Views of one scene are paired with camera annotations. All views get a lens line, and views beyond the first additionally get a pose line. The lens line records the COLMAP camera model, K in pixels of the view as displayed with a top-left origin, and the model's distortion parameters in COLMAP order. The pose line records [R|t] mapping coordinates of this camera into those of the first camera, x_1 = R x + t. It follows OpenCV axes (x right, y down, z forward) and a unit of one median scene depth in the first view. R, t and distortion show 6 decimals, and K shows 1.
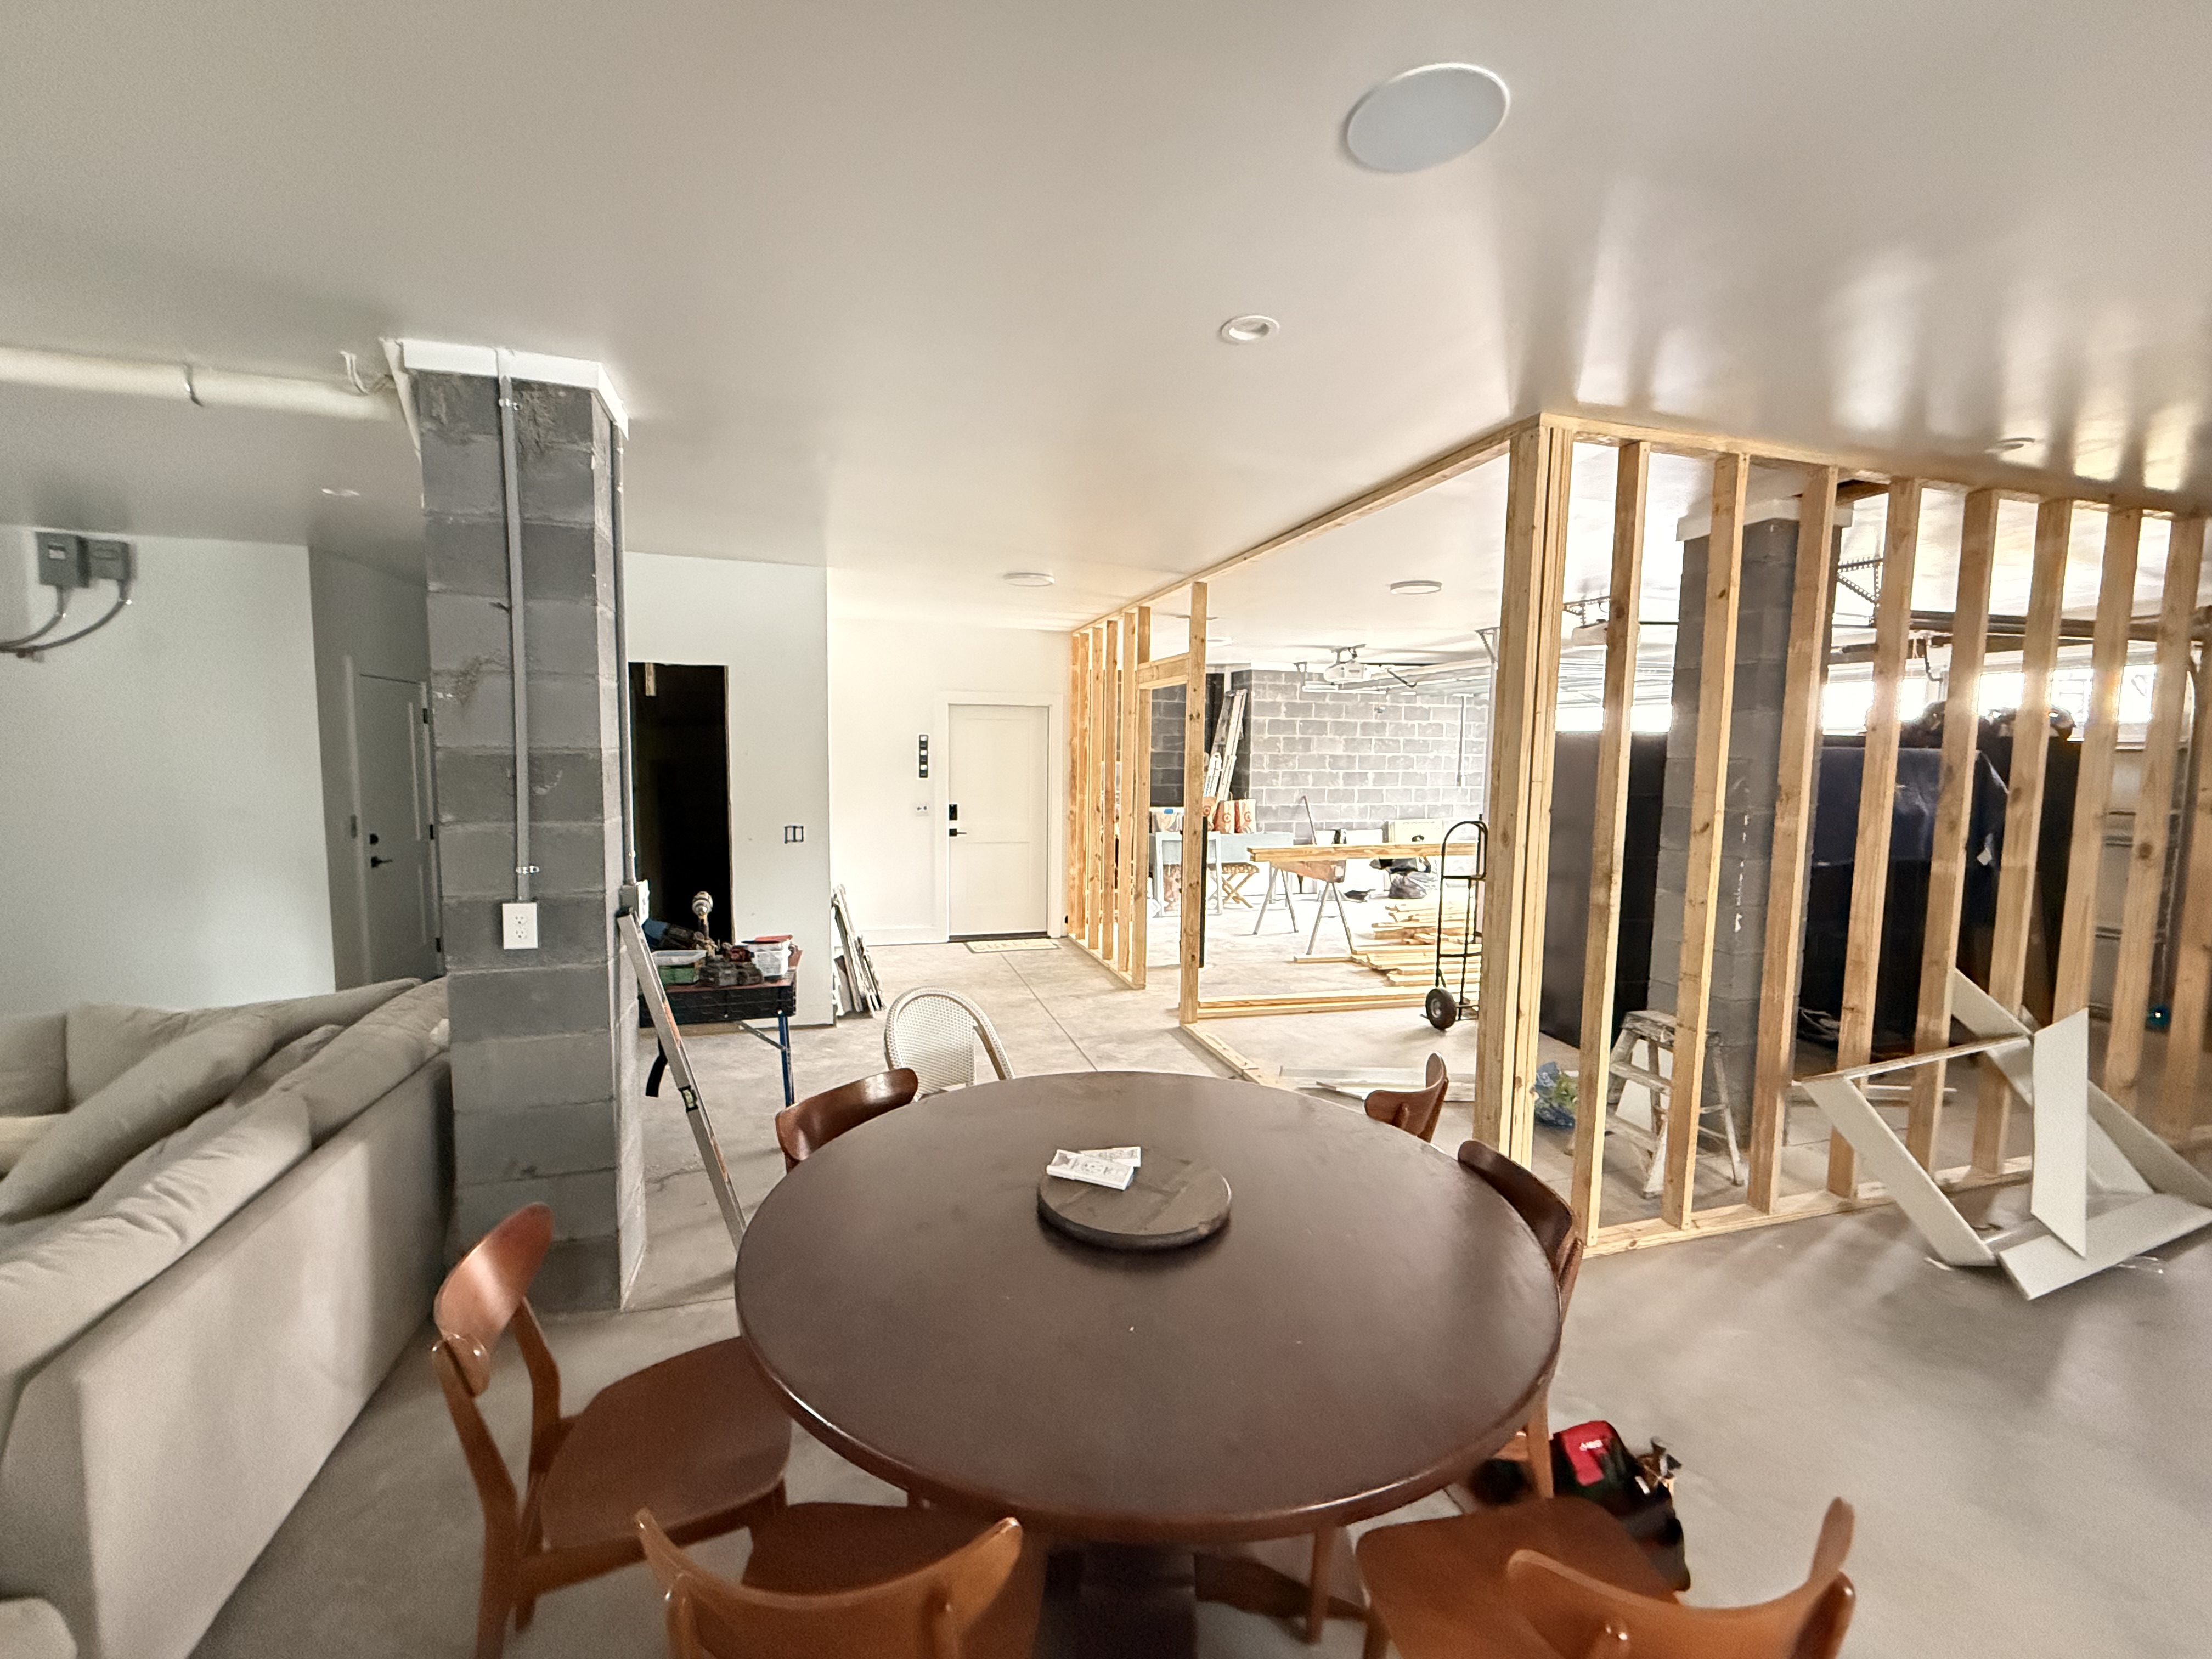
lens RADIAL K [[917.2, 0, 1106.0], [0, 917.2, 829.5], [0, 0, 1]] dist [0.000504, -0.000782]
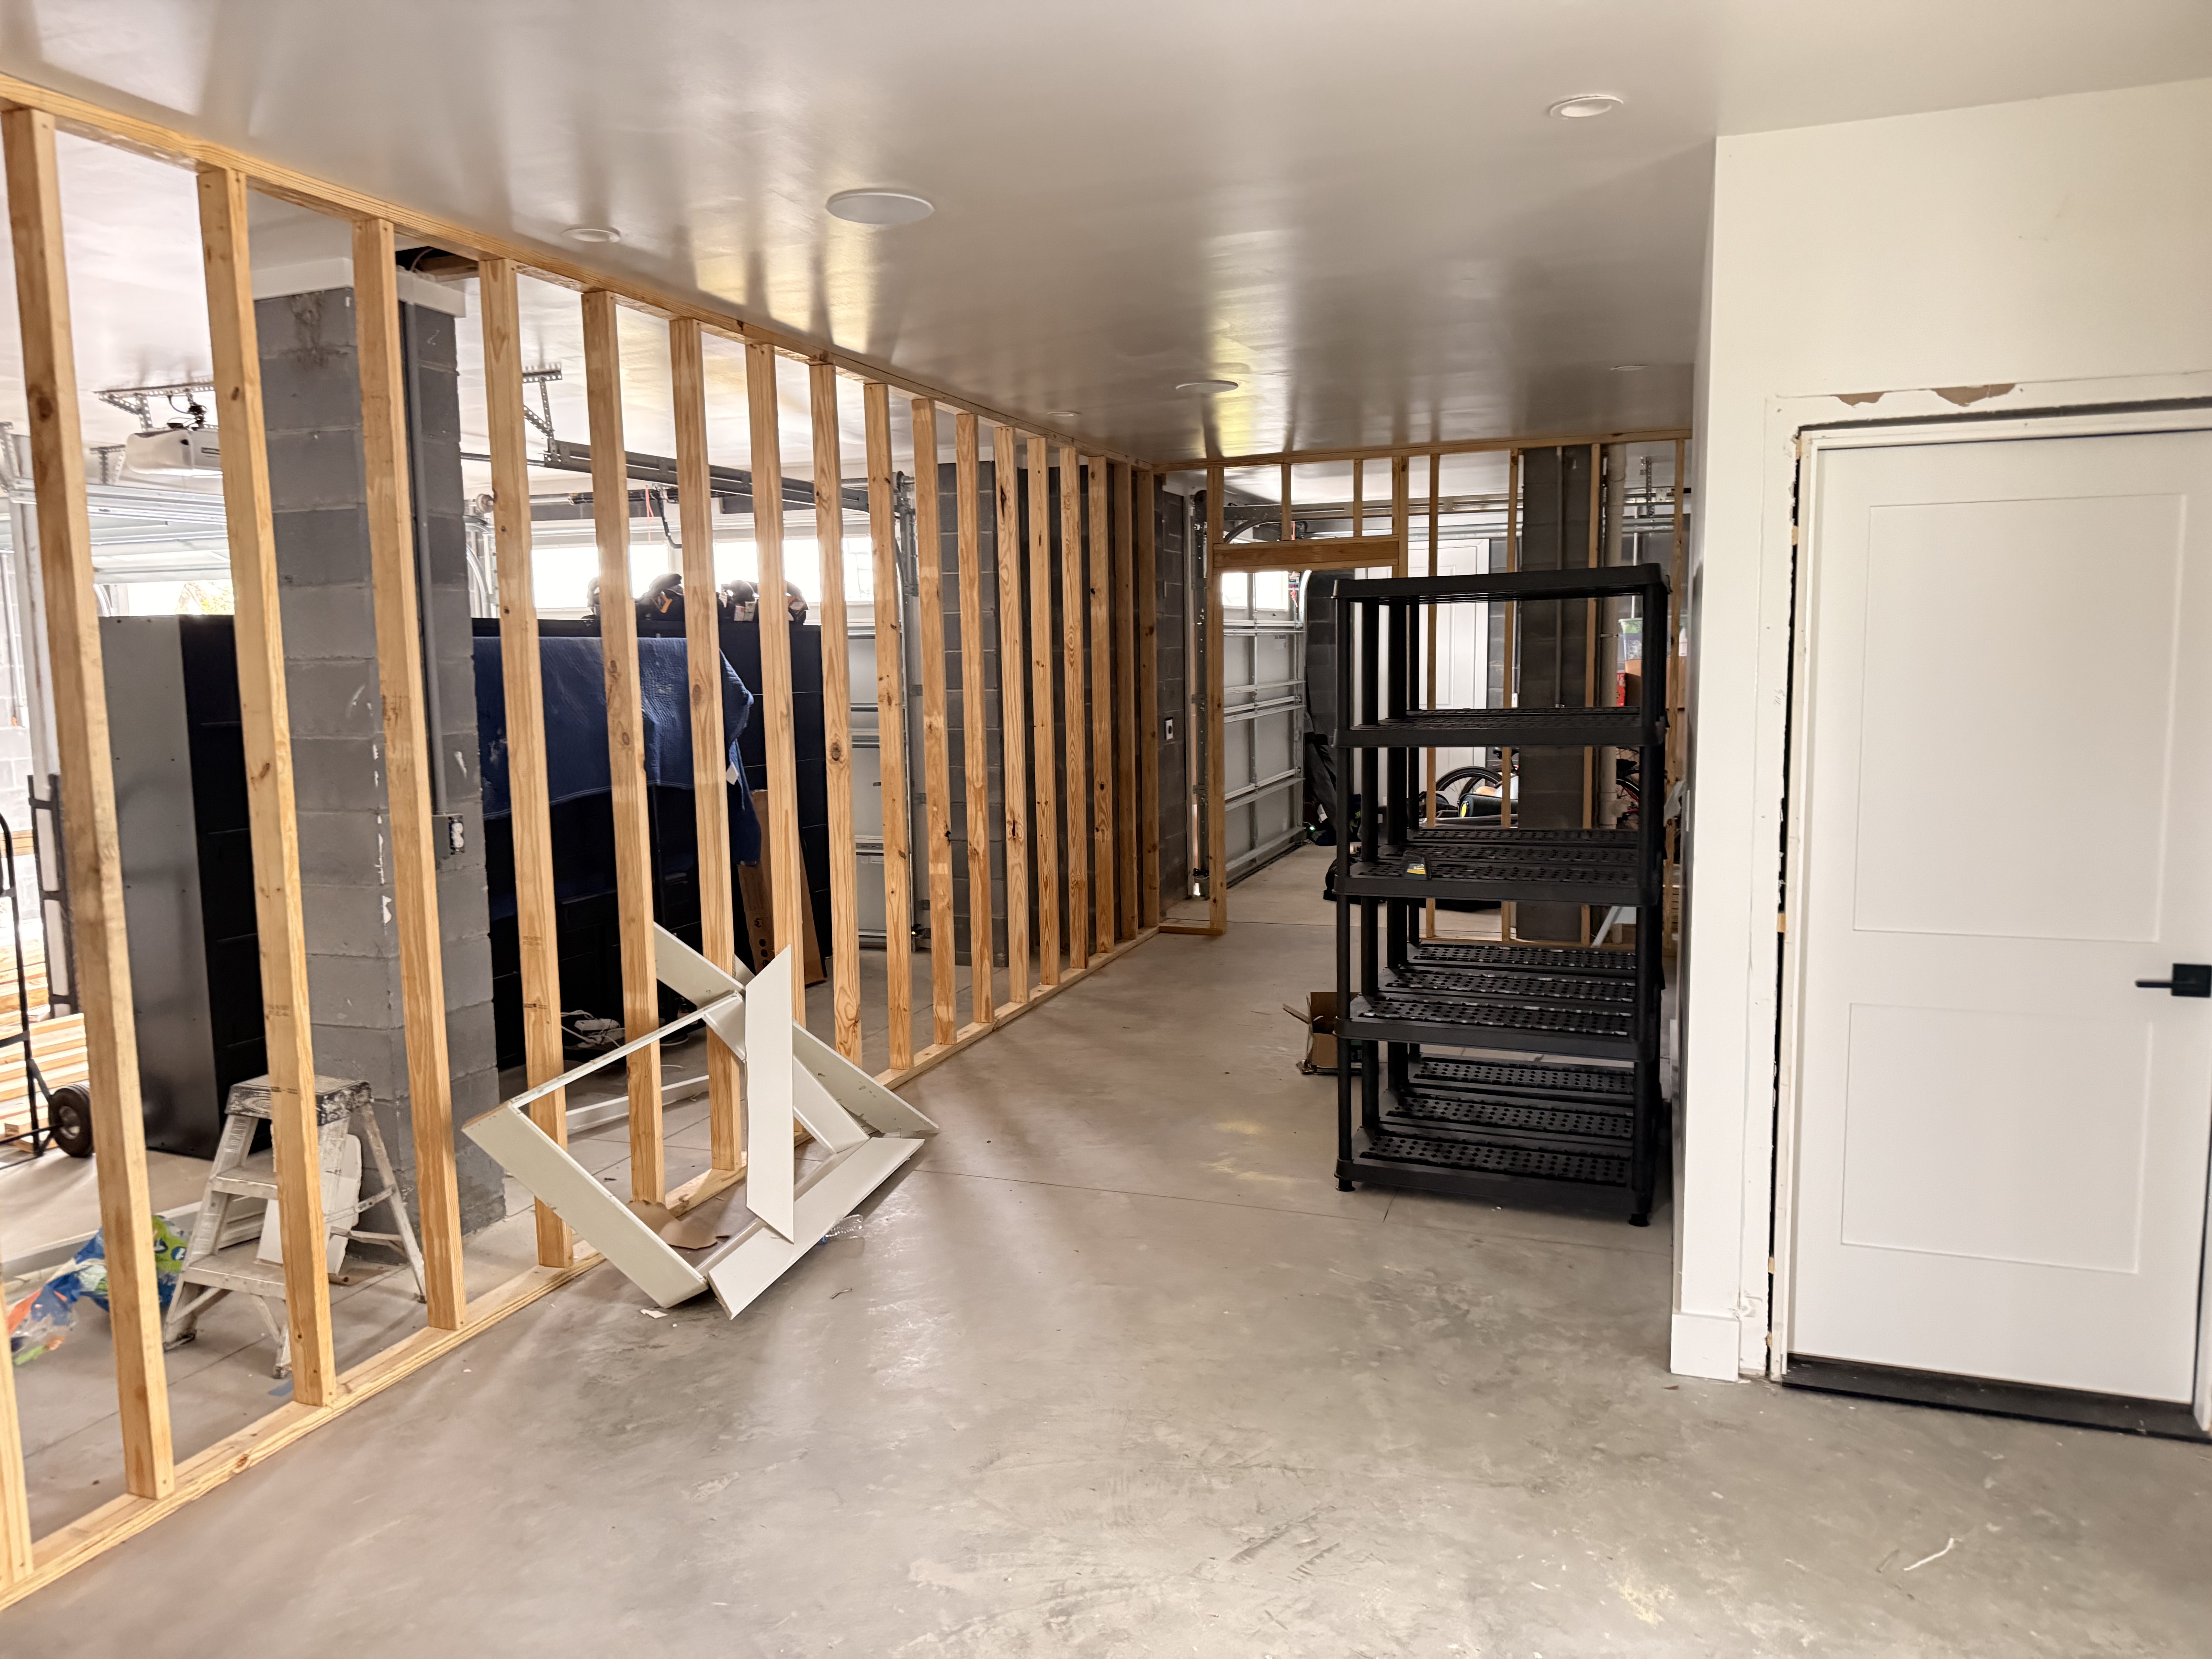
lens RADIAL K [[1543.6, 0, 1107.6], [0, 1543.6, 821.2], [0, 0, 1]] dist [0.001135, -0.030946]
pose [[0.577619, -0.111284, 0.808685, 0.113490], [0.091653, 0.993241, 0.071215, 0.009092], [-0.811145, 0.032983, 0.583915, -0.061167]]
